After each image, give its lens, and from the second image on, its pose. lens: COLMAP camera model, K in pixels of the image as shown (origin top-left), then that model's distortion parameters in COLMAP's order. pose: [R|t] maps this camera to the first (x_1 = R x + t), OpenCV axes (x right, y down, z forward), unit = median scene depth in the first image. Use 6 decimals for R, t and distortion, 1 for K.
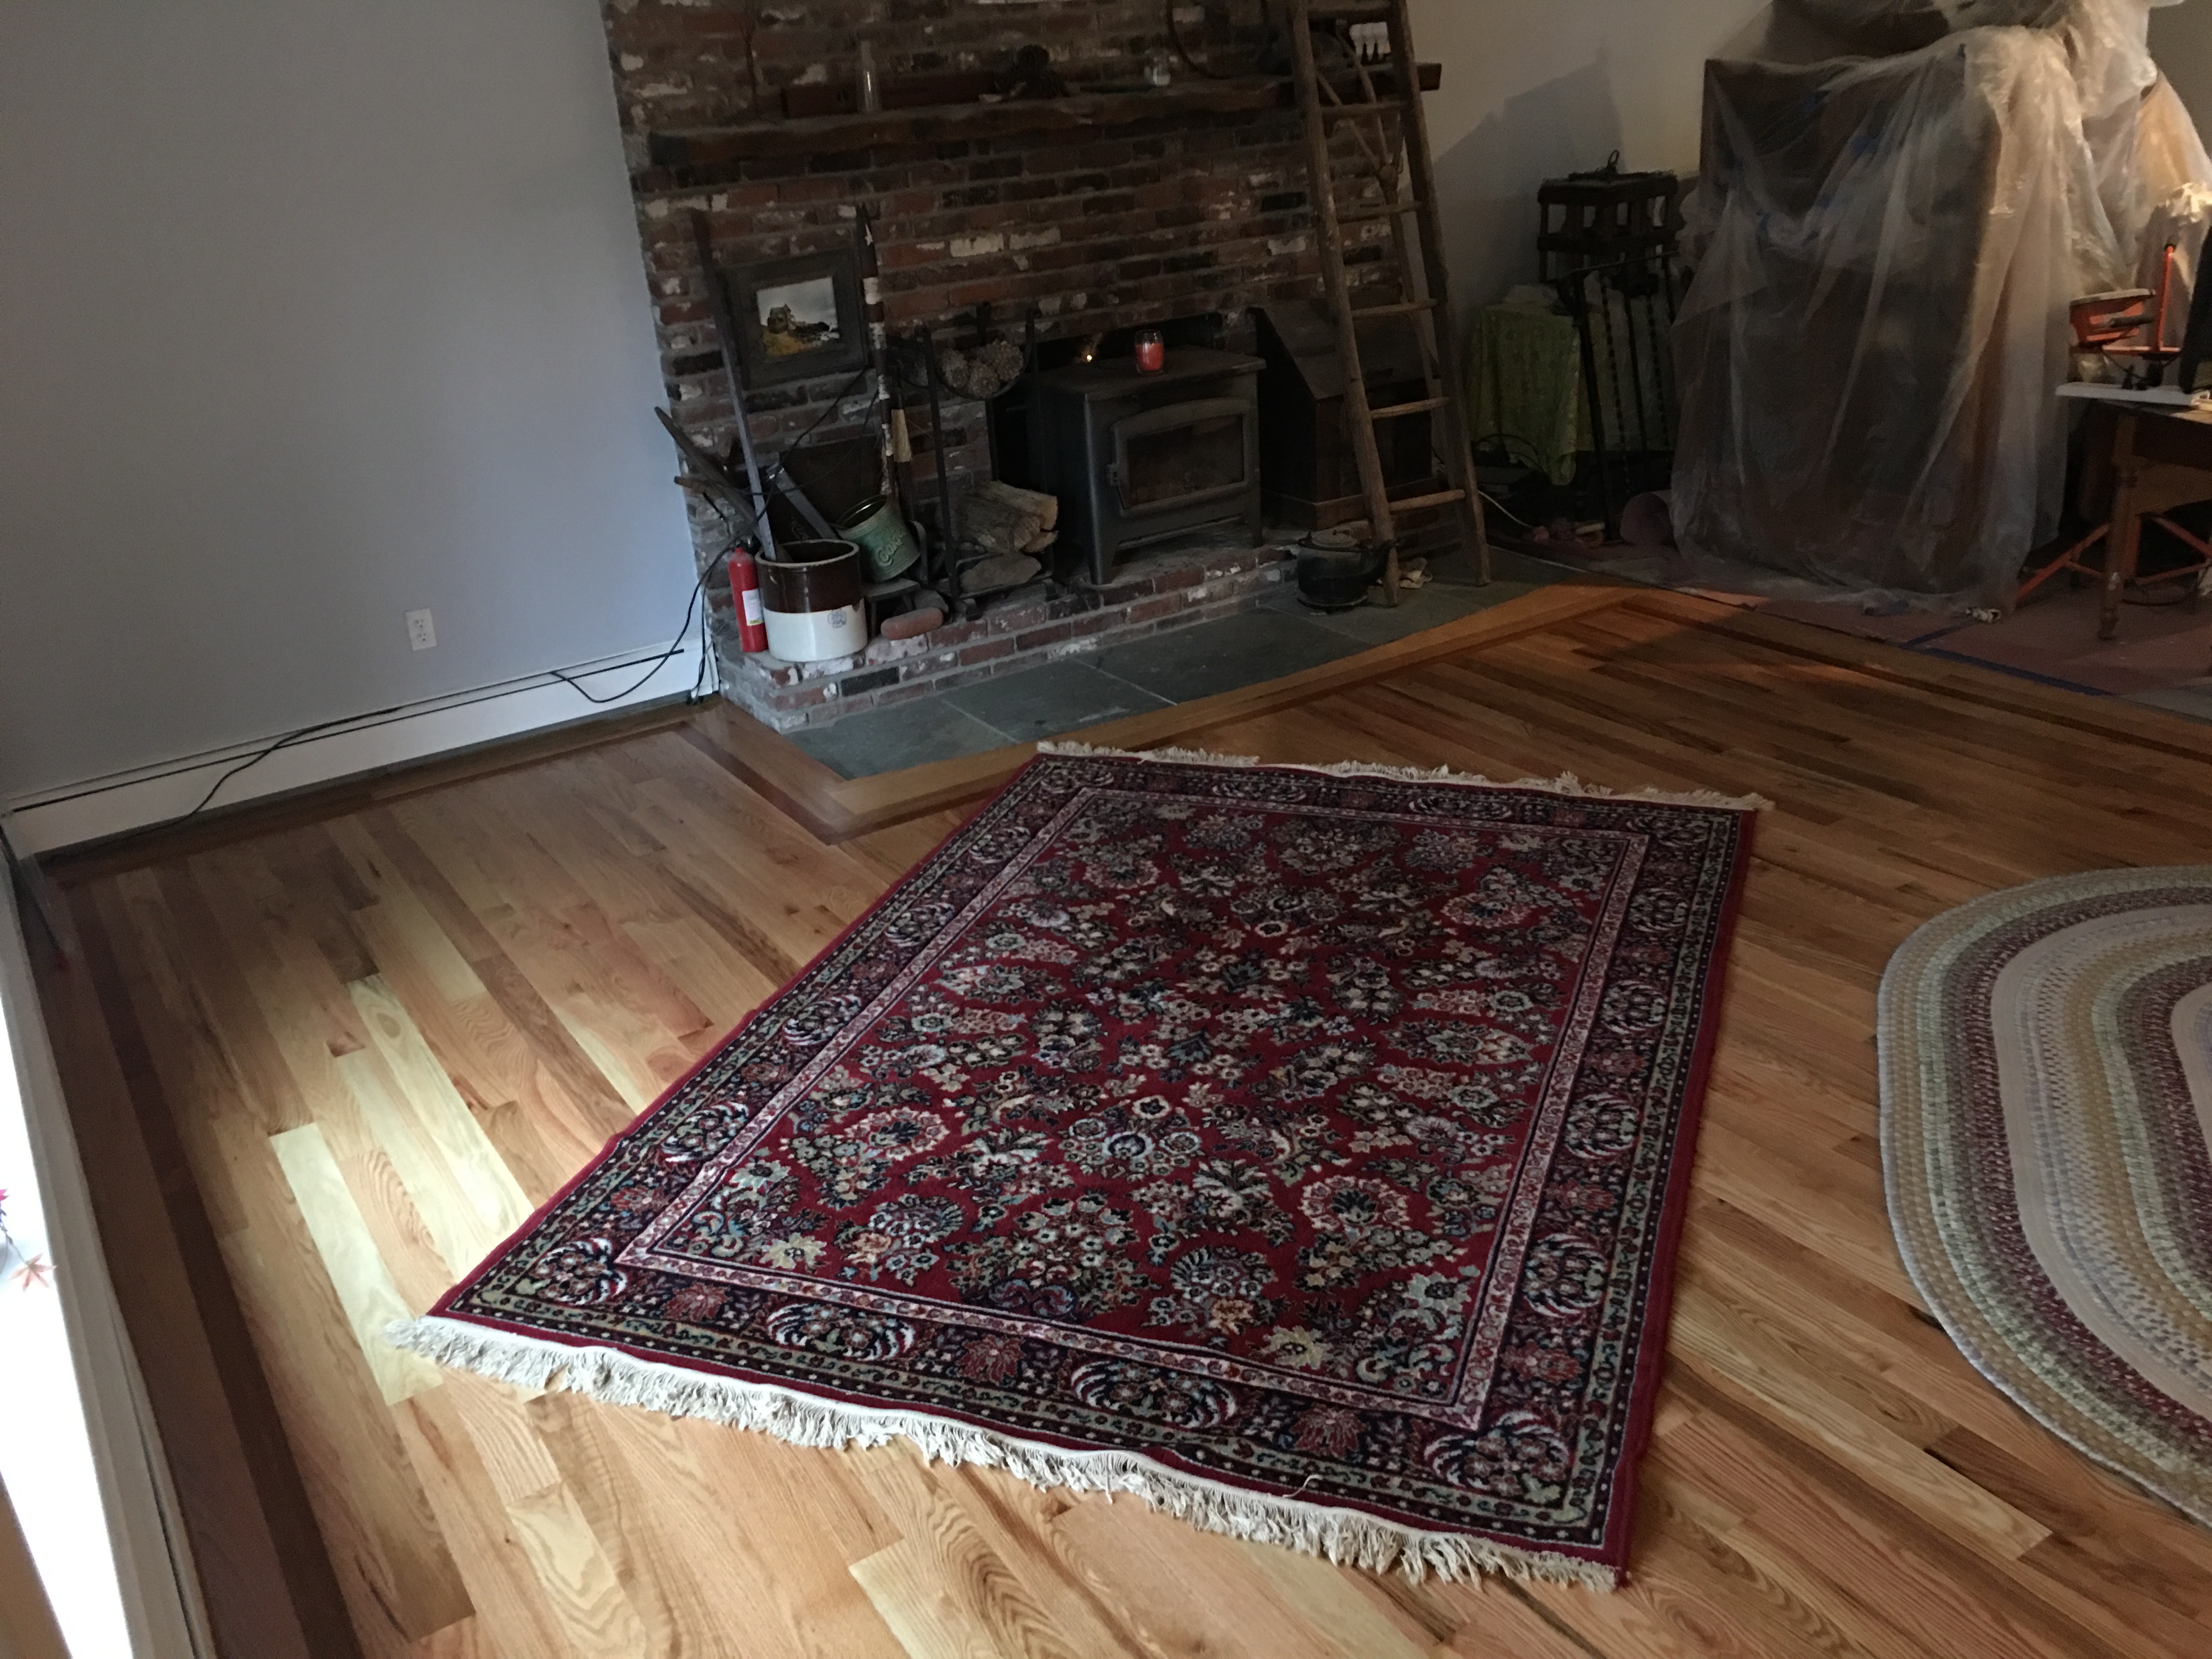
lens RADIAL K [[1865.4, 0, 1099.6], [0, 1865.4, 828.9], [0, 0, 1]] dist [0.071465, -0.099425]
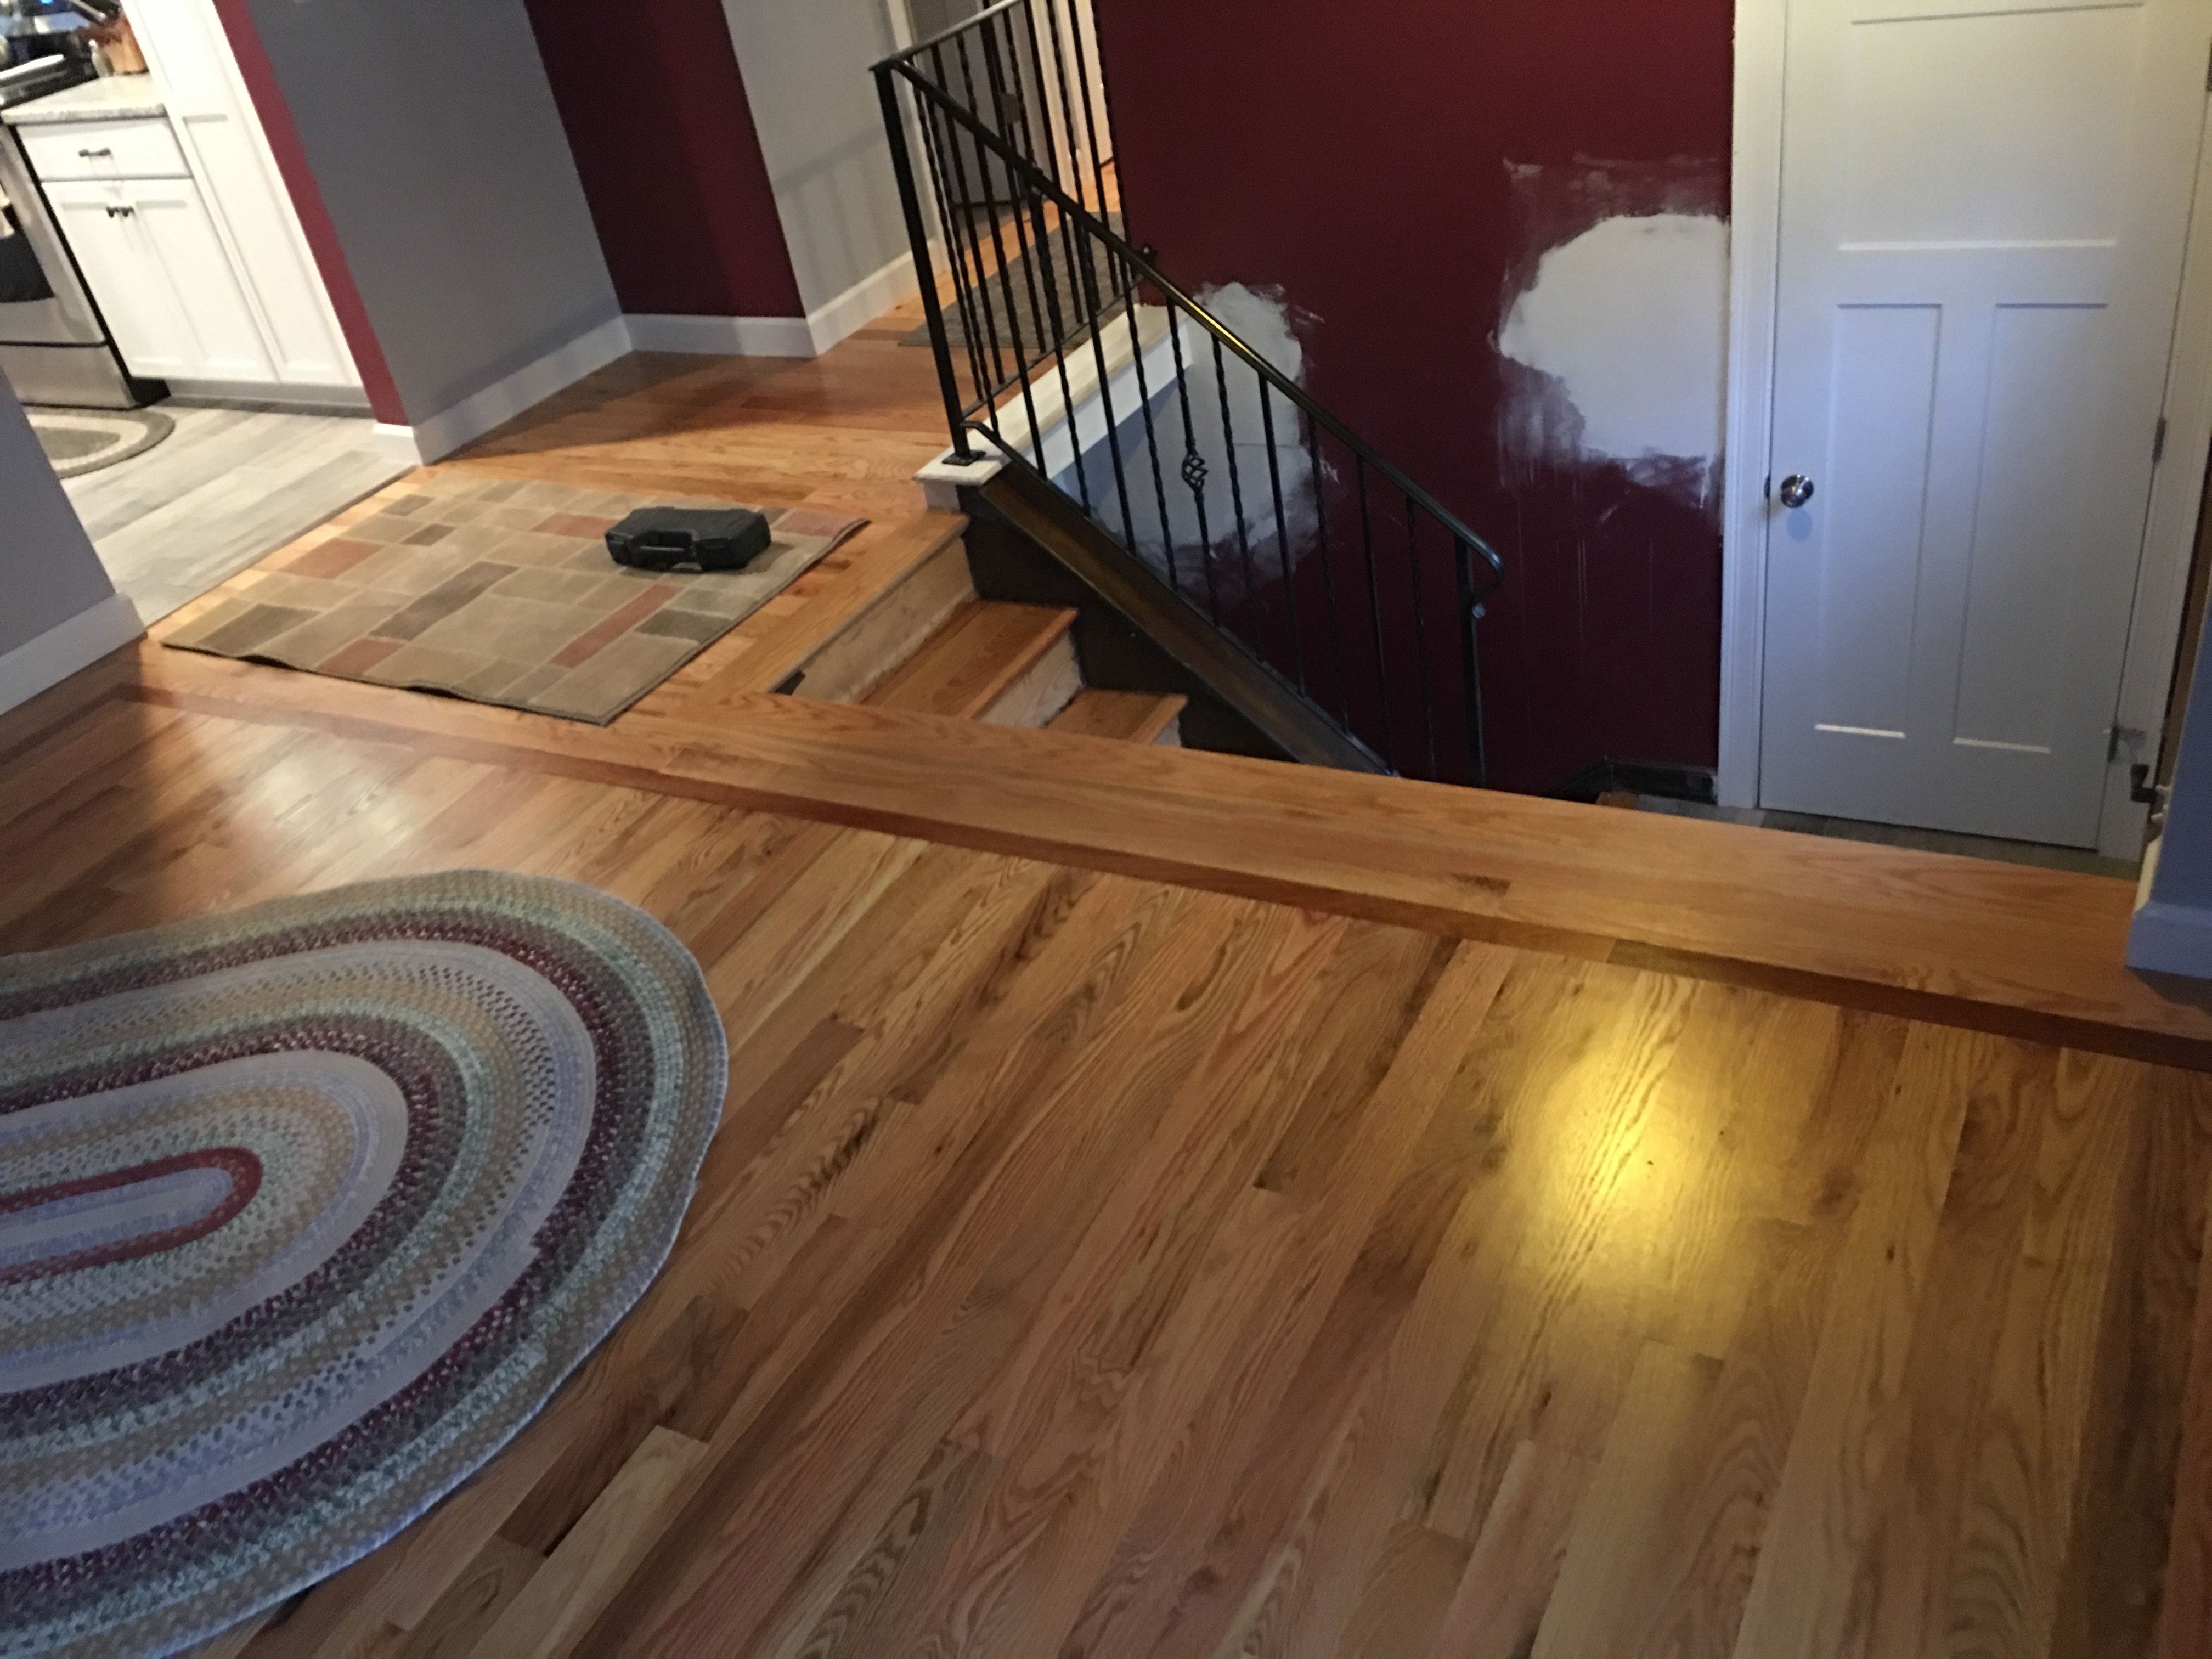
lens RADIAL K [[1865.4, 0, 1099.6], [0, 1865.4, 834.9], [0, 0, 1]] dist [0.071465, -0.099425]
pose [[-0.465012, -0.349851, 0.813246, -0.104469], [0.529228, 0.626550, 0.572147, -0.094536], [-0.709706, 0.696447, -0.106203, 0.321157]]
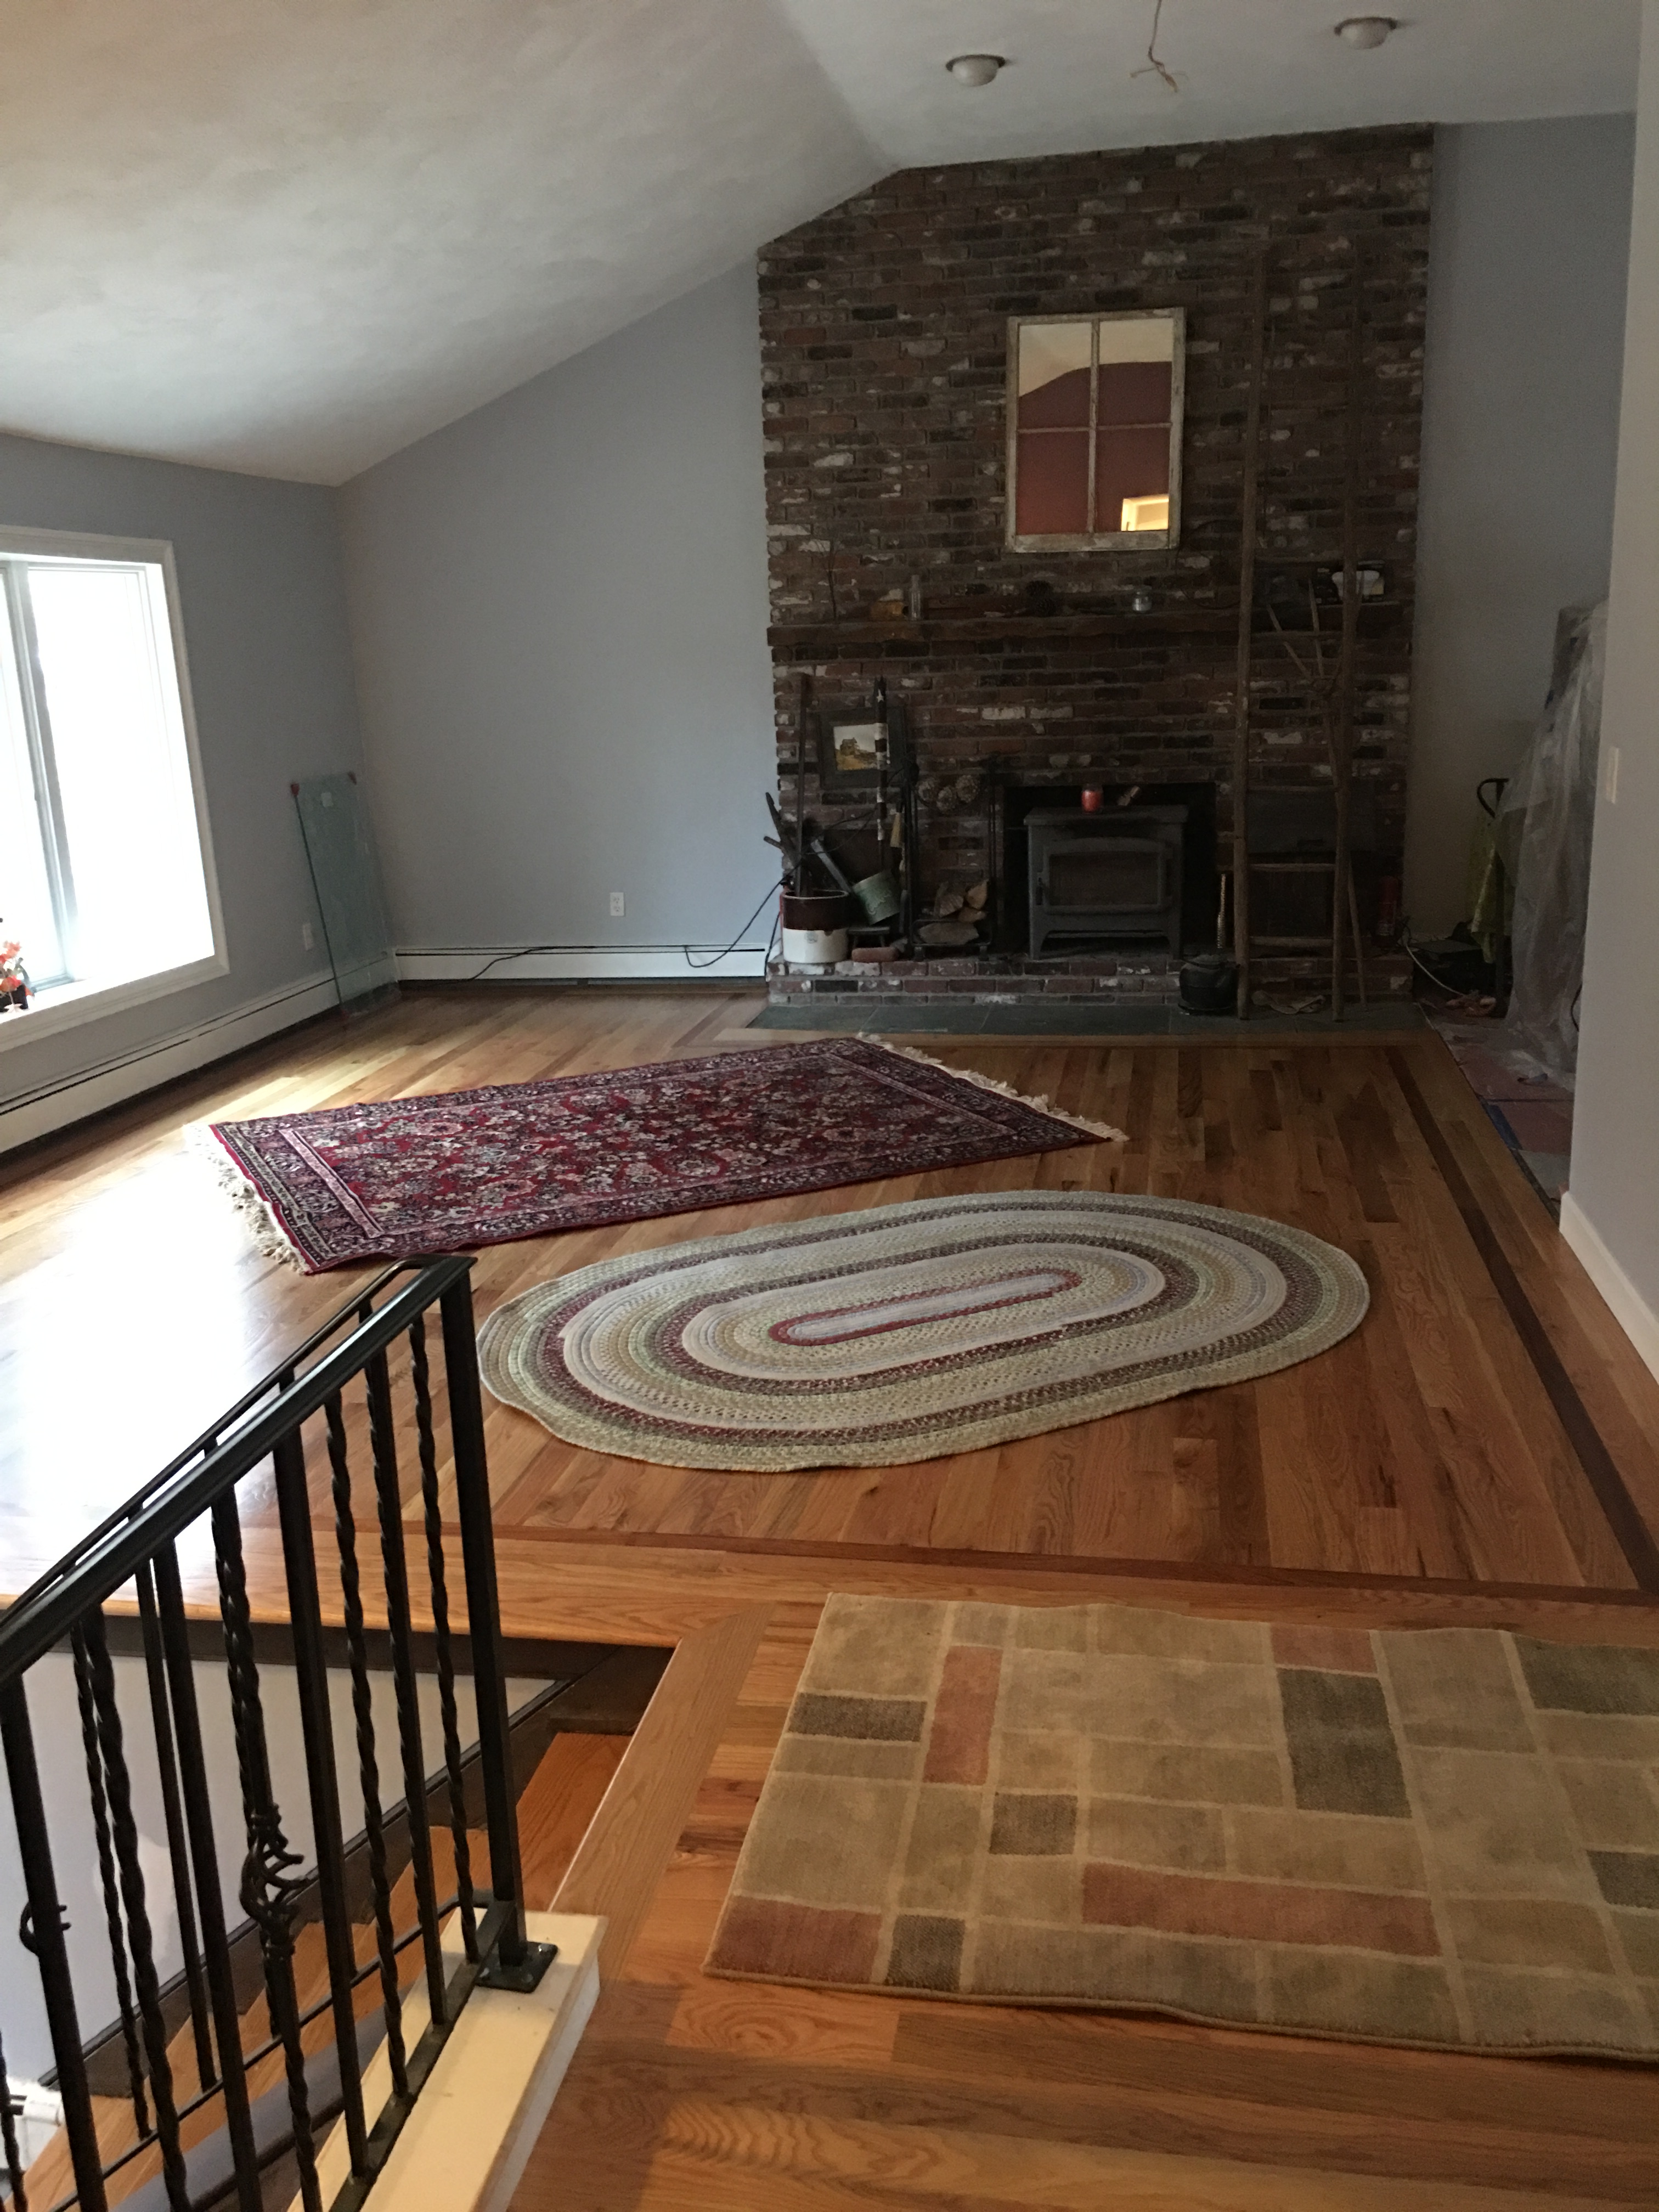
lens RADIAL K [[1865.4, 0, 819.4], [0, 1865.4, 1107.9], [0, 0, 1]] dist [0.071465, -0.099425]
pose [[0.733803, 0.210944, -0.645783, 0.860509], [-0.284616, 0.958586, -0.010288, 0.033484], [0.616869, 0.191349, 0.763451, -0.123160]]
